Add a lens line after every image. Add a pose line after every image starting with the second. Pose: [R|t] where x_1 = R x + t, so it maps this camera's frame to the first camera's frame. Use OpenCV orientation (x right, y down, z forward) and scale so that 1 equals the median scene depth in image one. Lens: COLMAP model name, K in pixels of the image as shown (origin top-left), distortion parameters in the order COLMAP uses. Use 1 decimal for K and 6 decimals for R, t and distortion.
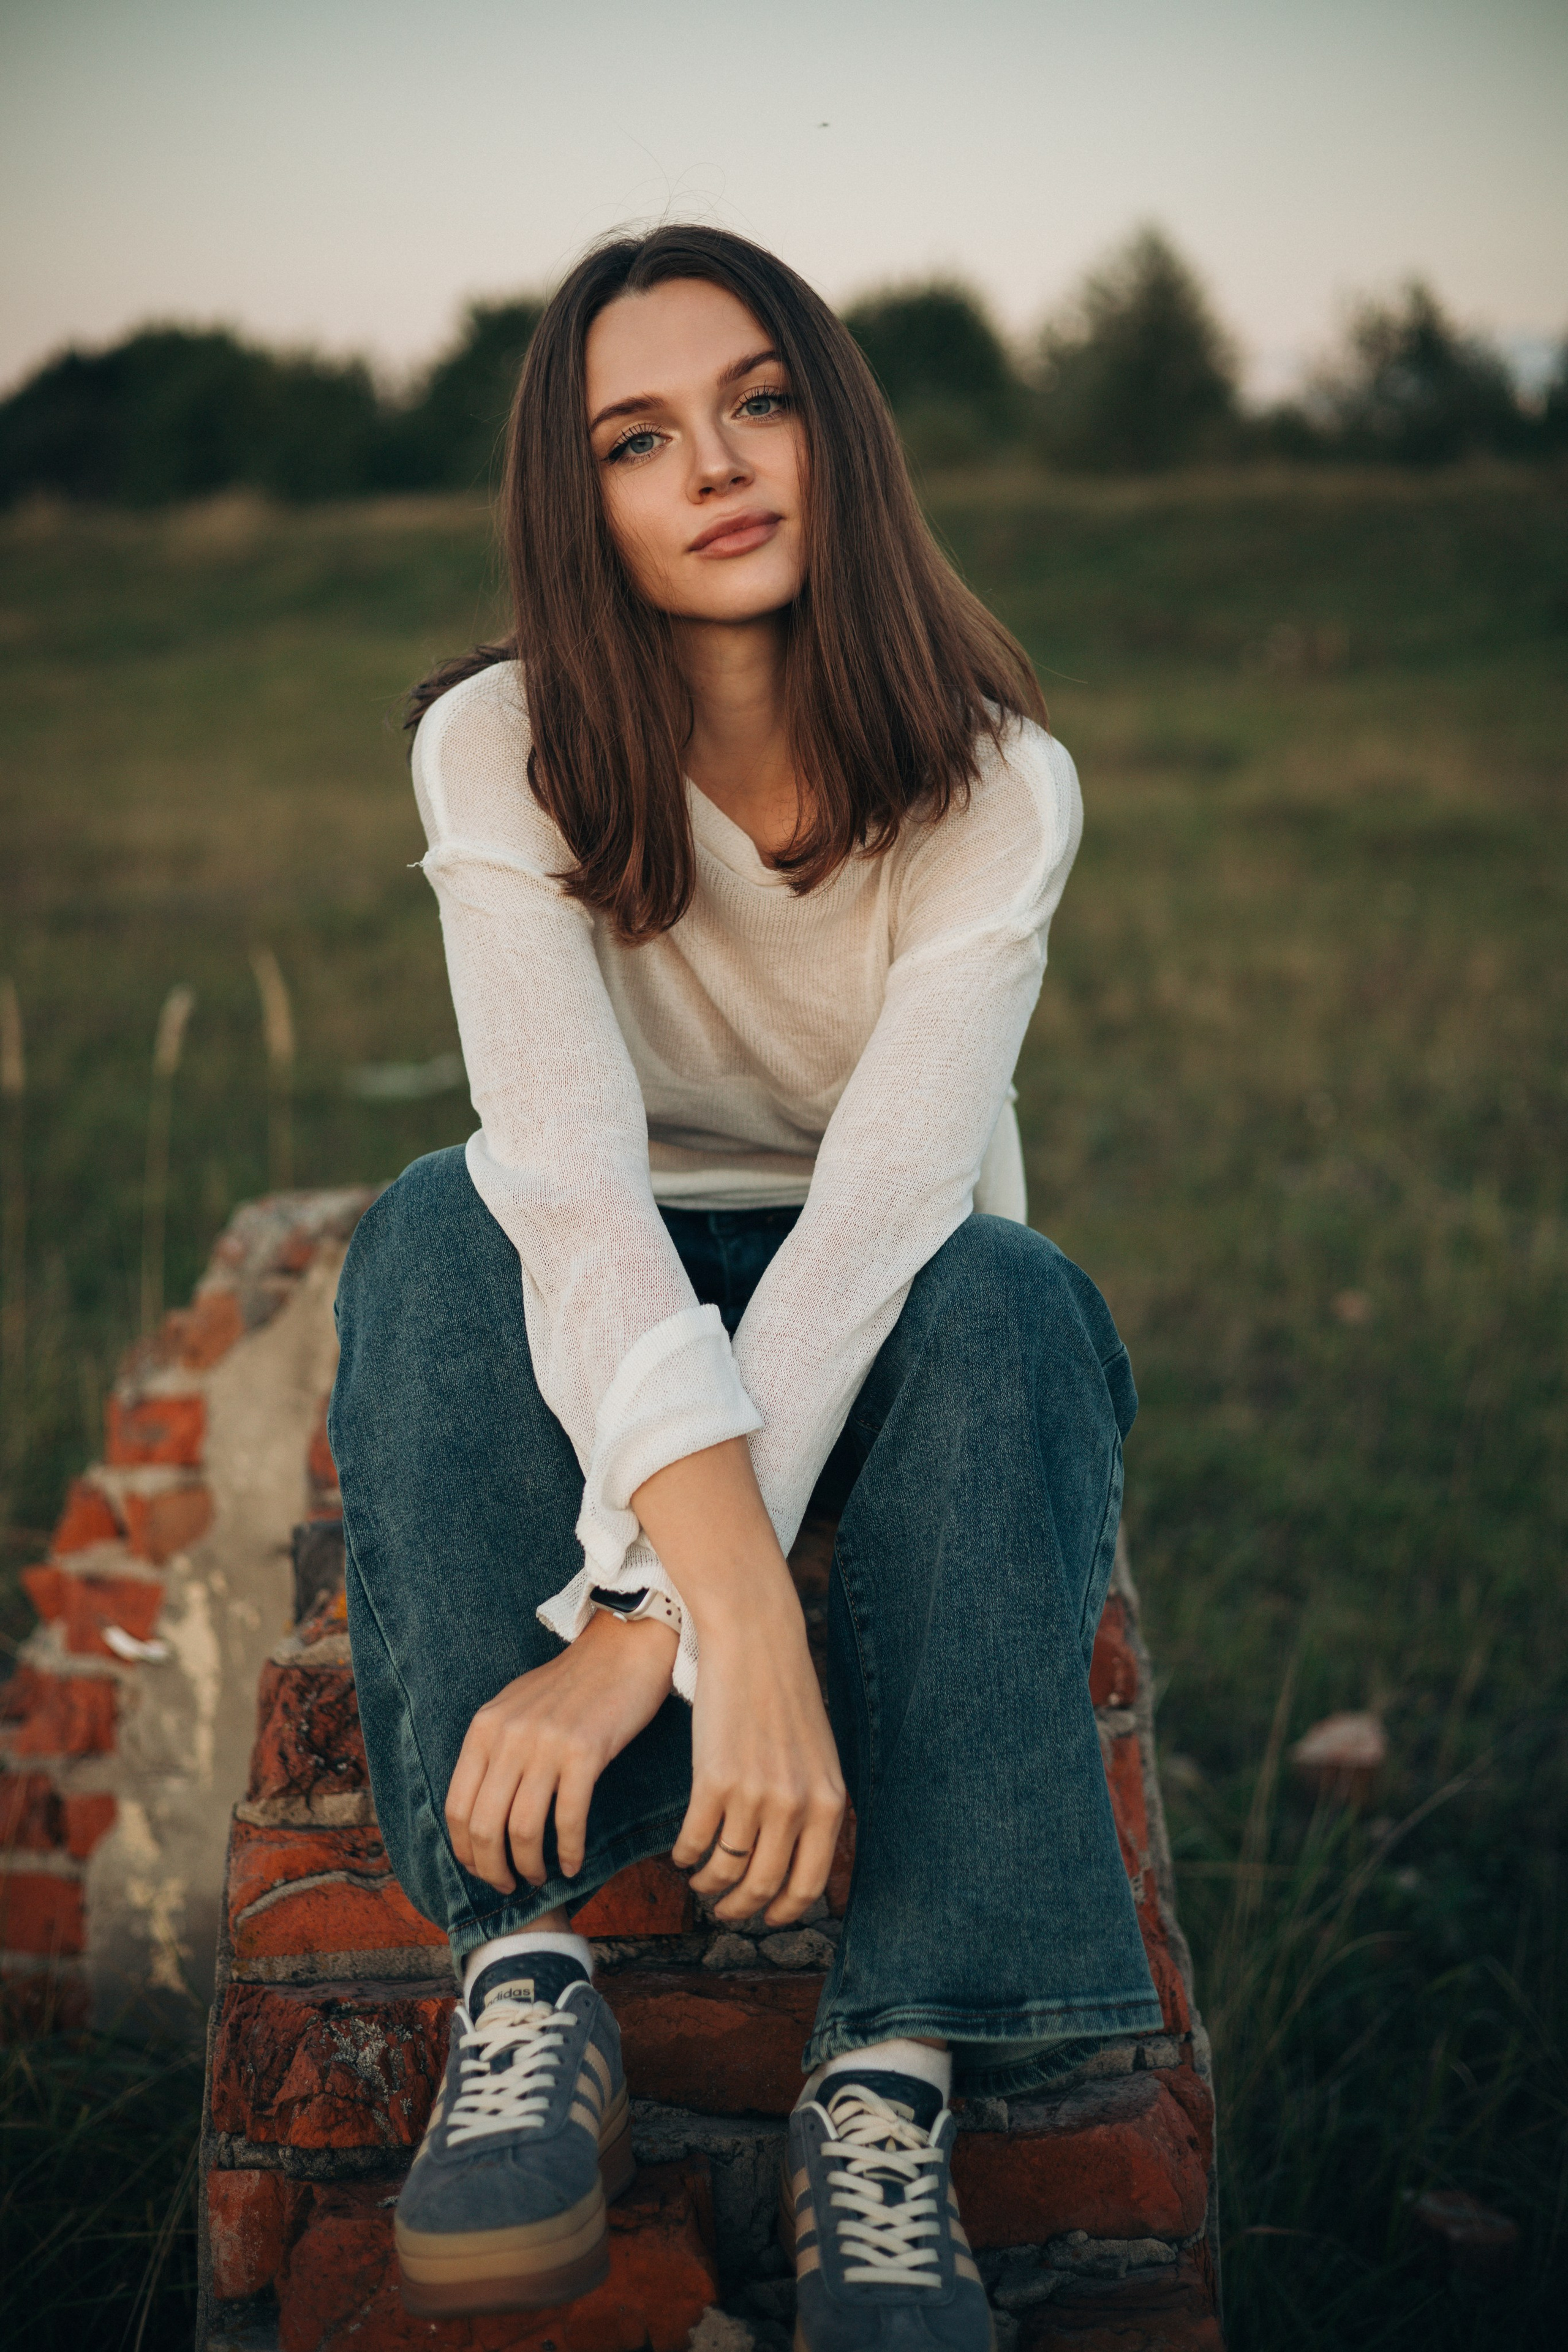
lens RADIAL K [[3374.9, 0, 784.0], [0, 3374.9, 1176.0], [0, 0, 1]] dist [0.017714, -0.014731]
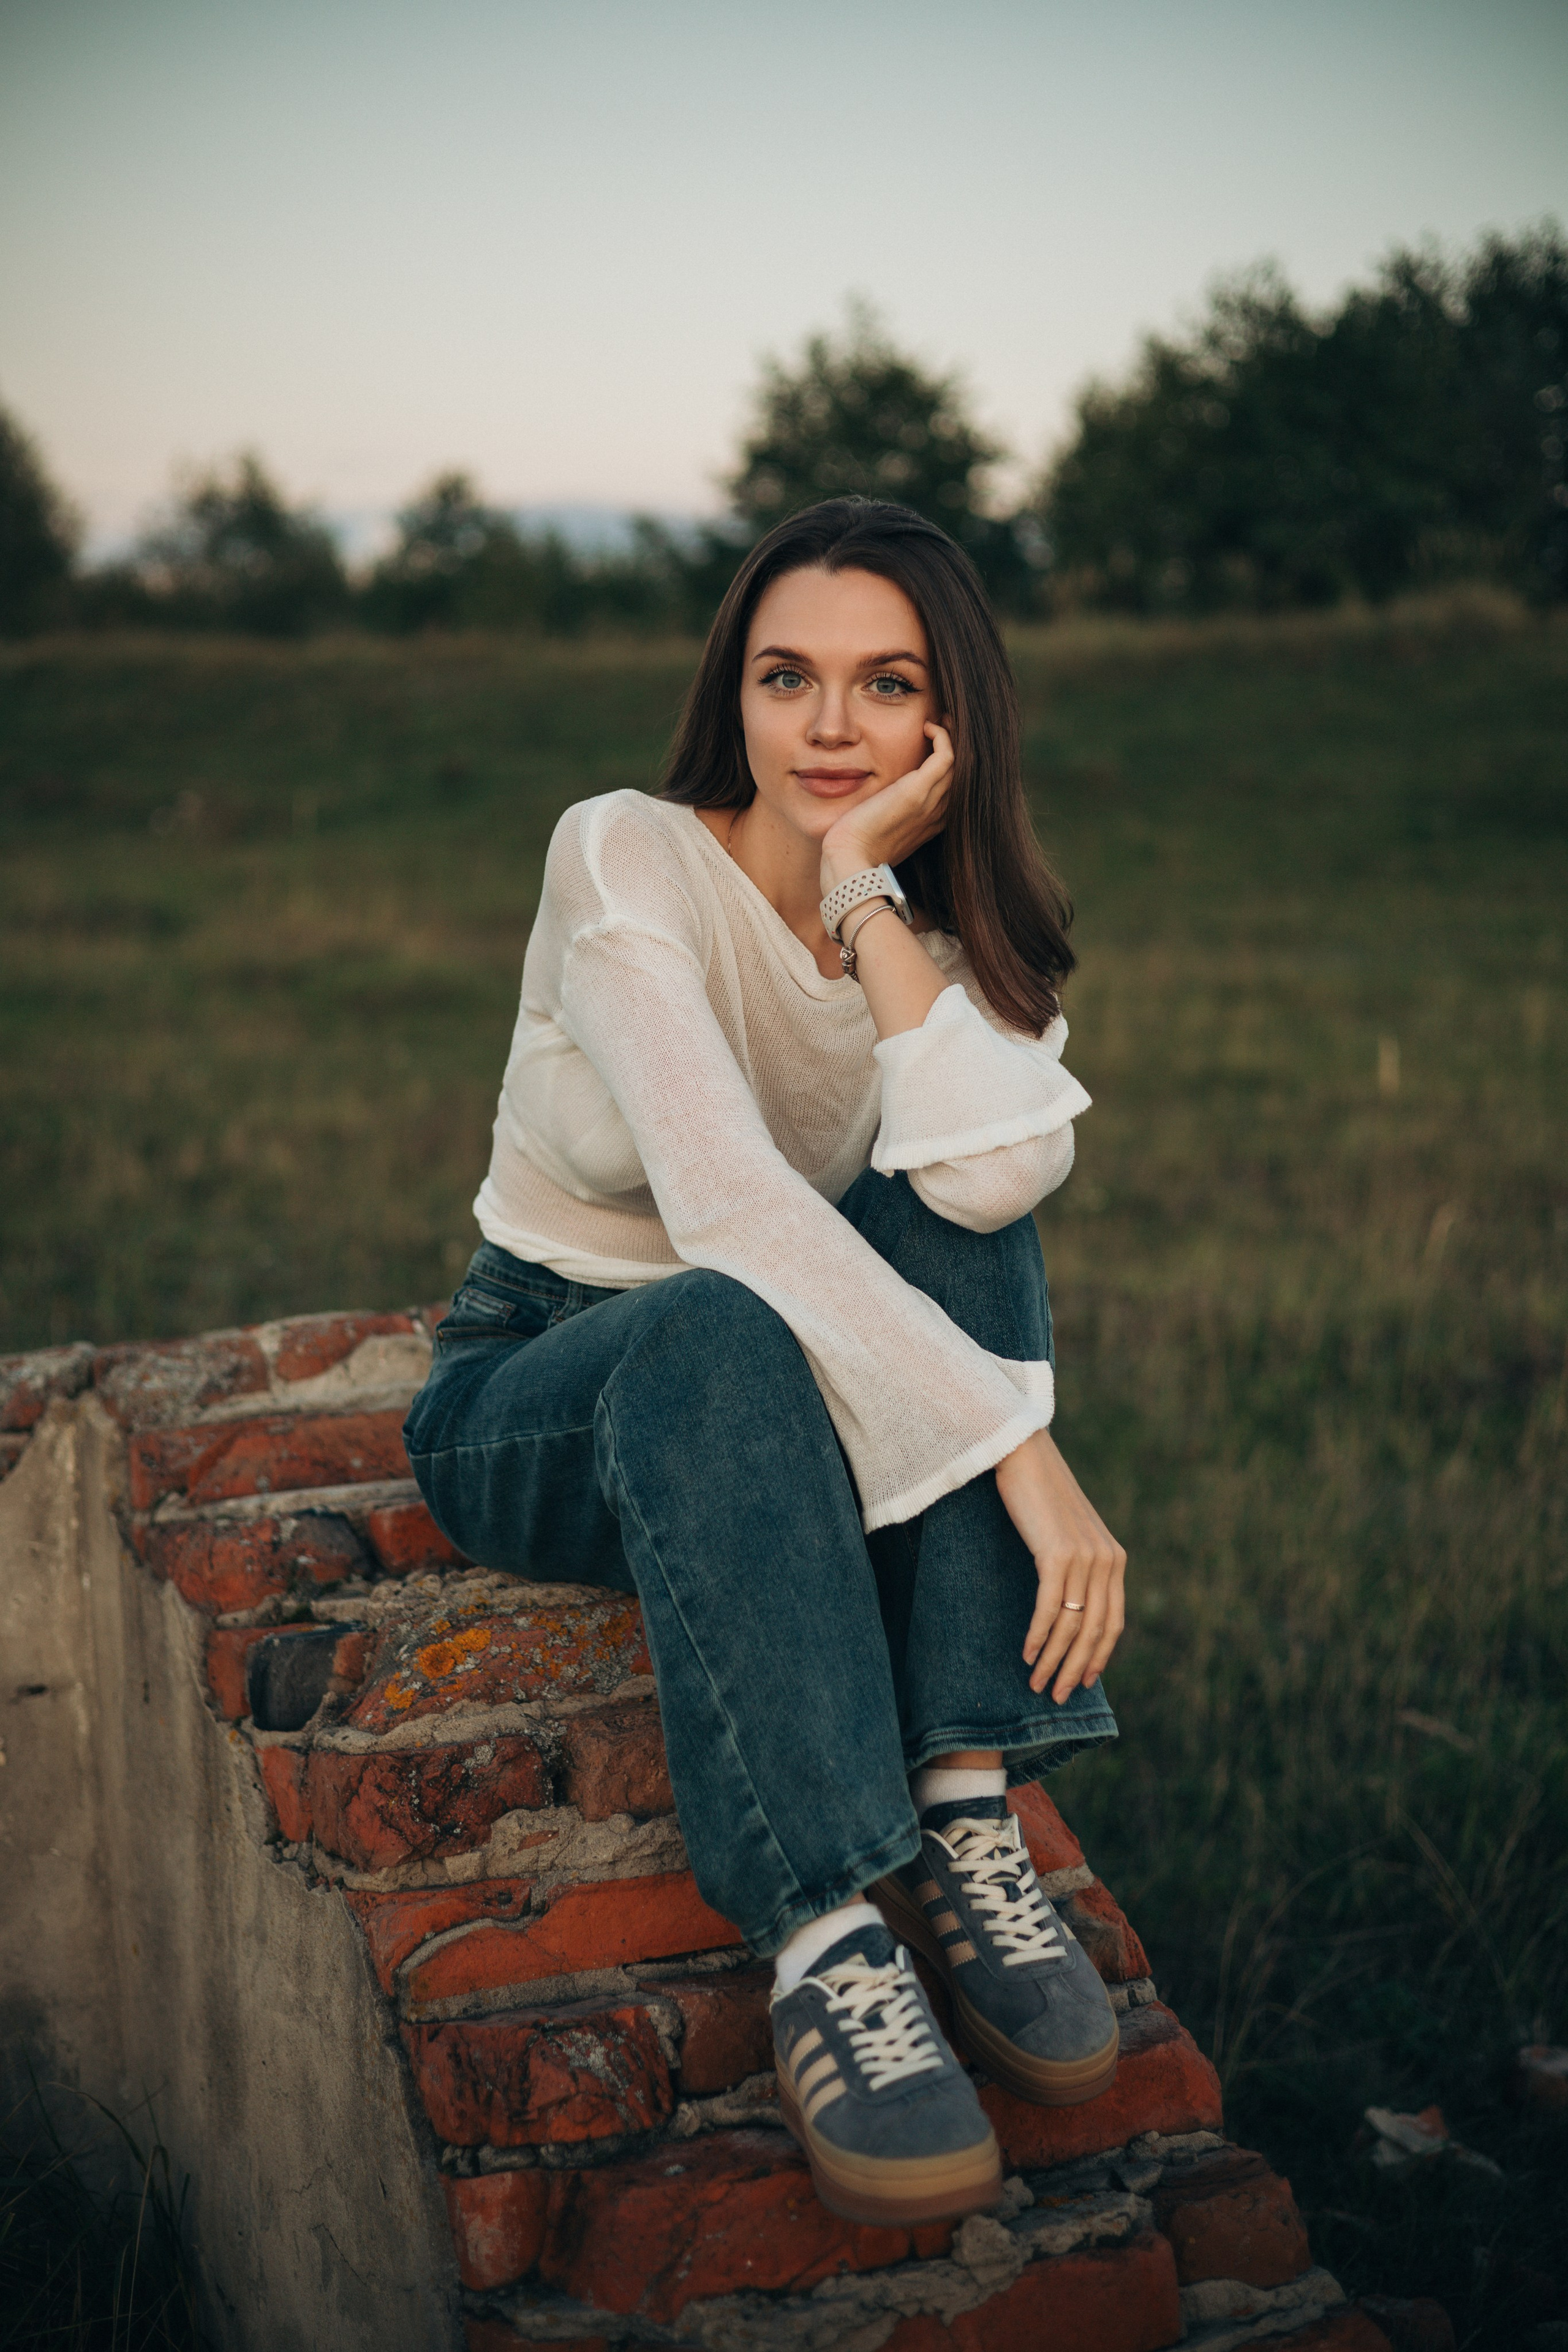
lens RADIAL K [[3355.8, 0, 784.0], [0, 3355.8, 1176.0], [0, 0, 1]] dist [0.094184, -0.133927]
pose [[0.939109, -0.033896, 0.341943, -0.426105], [0.049436, 0.998098, -0.036832, -0.000277], [-0.340044, 0.051494, 0.938999, -0.133413]]
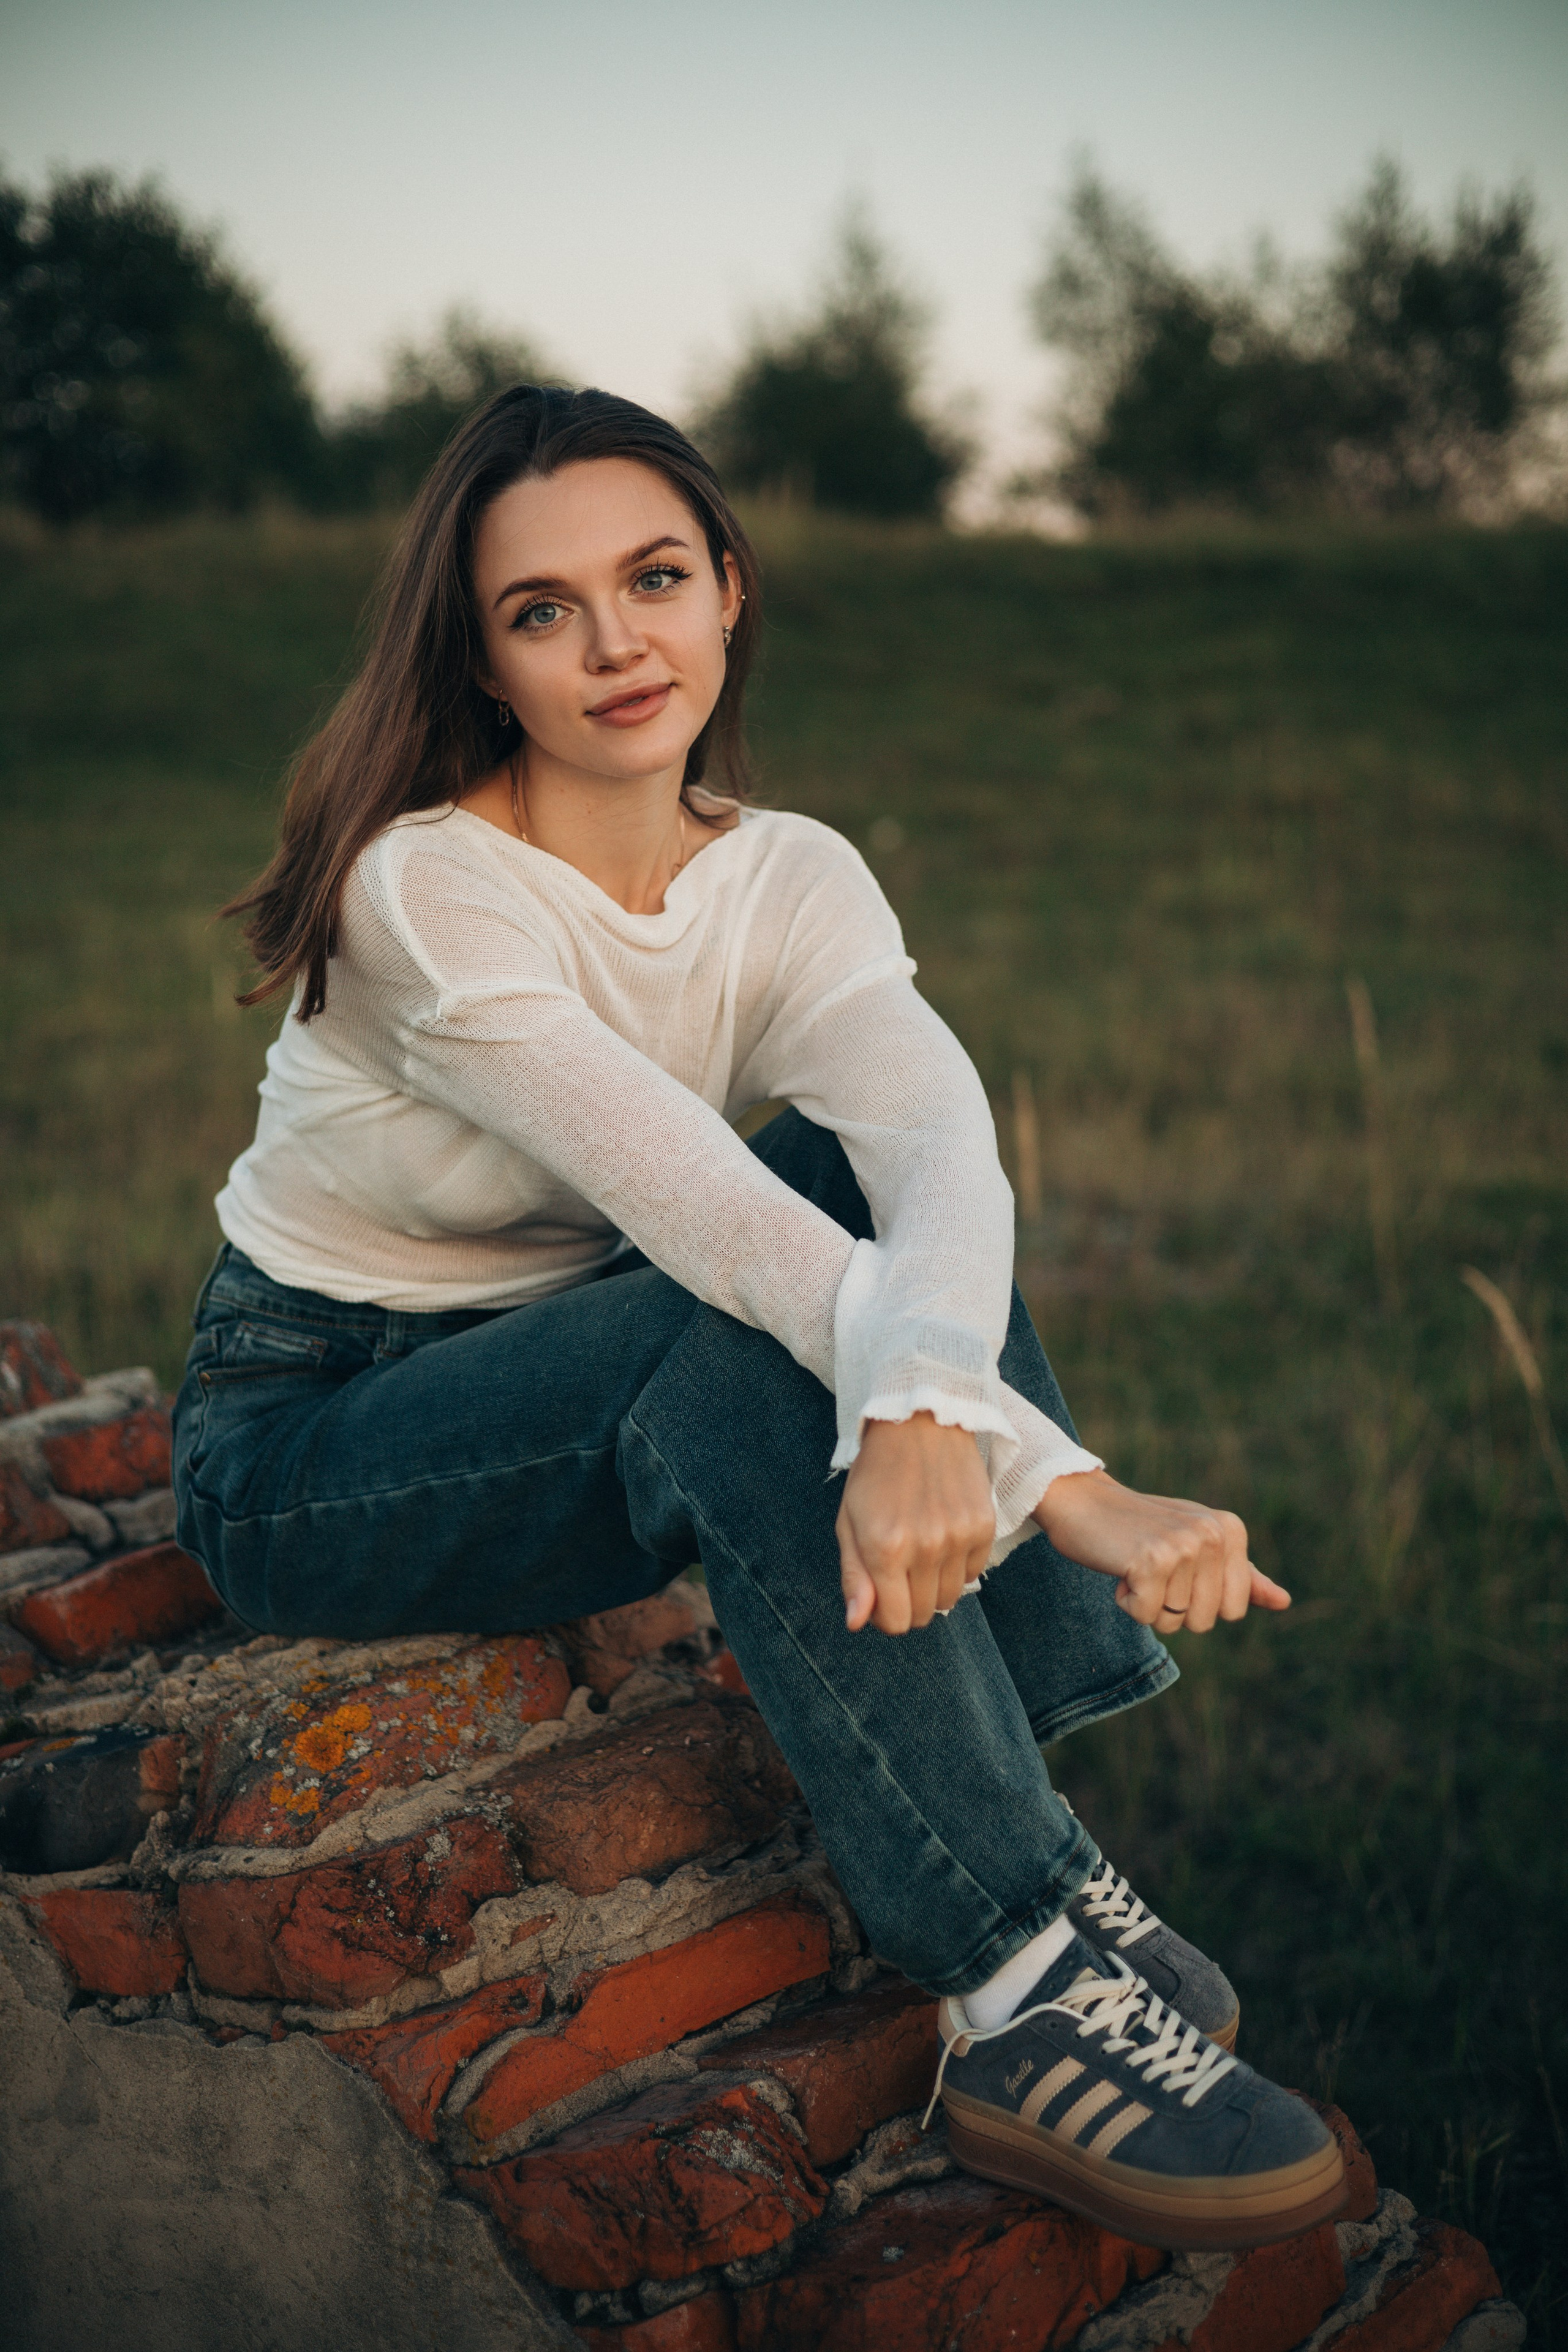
lens RADIAL K [[3370.7, 0, 784.0], [0, 3370.7, 1176.0], [0, 0, 1]] dist [0.093722, -0.155523]
pose [[0.686823, -0.137389, 0.713722, -0.768703], [0.162231, 0.986176, 0.033718, -0.065658], [-0.708488, 0.092630, 0.699618, 0.218843]]
